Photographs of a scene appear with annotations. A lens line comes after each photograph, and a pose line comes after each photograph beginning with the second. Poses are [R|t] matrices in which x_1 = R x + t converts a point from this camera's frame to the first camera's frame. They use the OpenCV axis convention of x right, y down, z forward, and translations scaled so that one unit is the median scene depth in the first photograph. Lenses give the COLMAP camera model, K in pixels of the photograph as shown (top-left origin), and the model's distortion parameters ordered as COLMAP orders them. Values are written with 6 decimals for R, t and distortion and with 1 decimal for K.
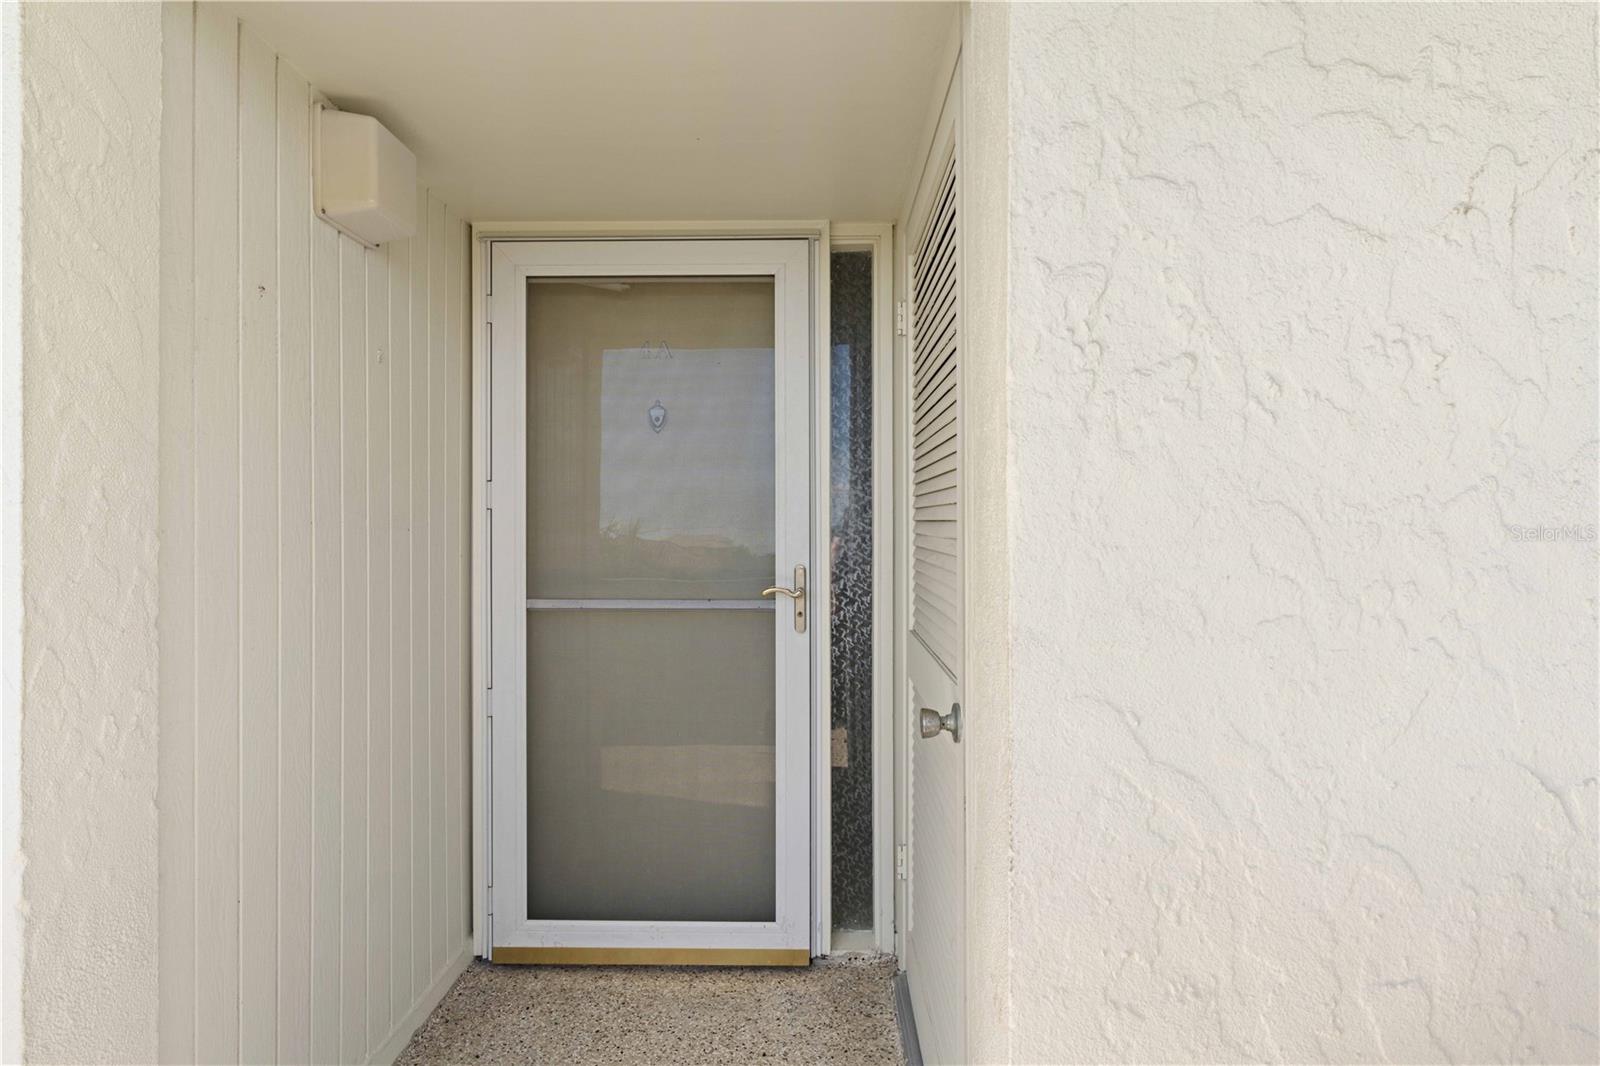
lens RADIAL K [[840.8, 0, 801.6], [0, 840.8, 525.5], [0, 0, 1]] dist [-0.001065, 0.000003]
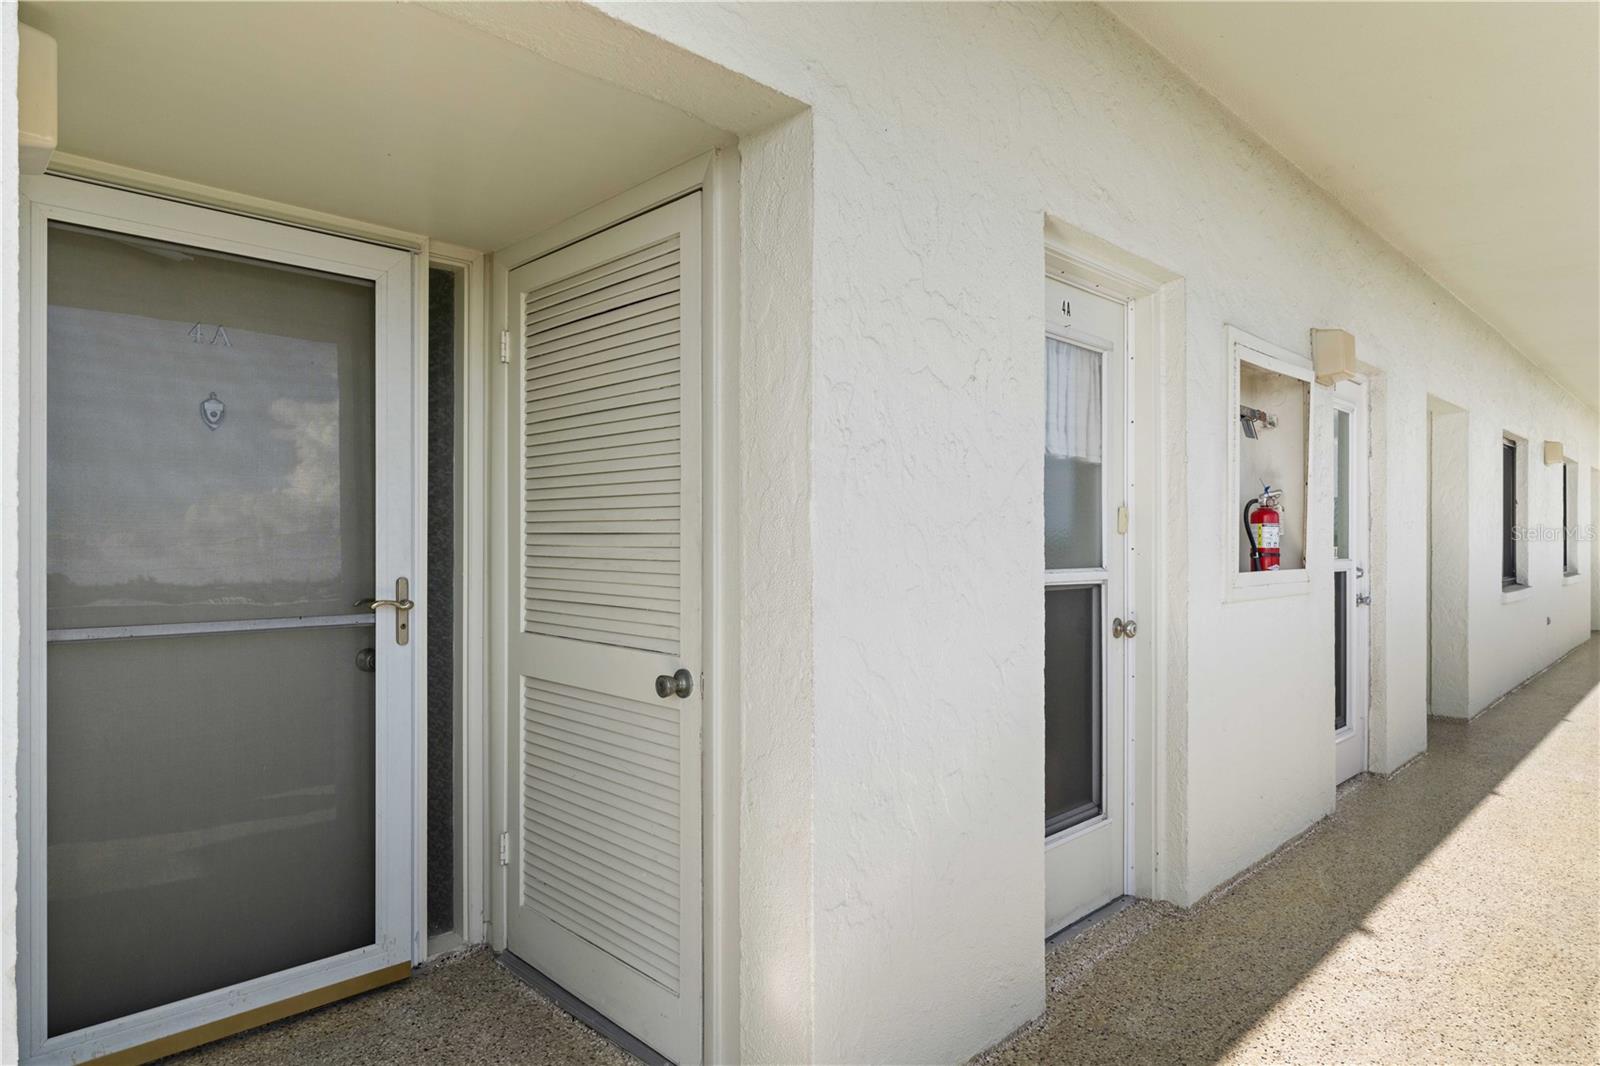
lens RADIAL K [[935.2, 0, 801.4], [0, 935.2, 538.0], [0, 0, 1]] dist [-0.002967, 0.000581]
pose [[0.702515, 0.002489, 0.711665, -0.458060], [-0.001024, 0.999996, -0.002486, 0.003305], [-0.711669, 0.001018, 0.702515, -0.114294]]
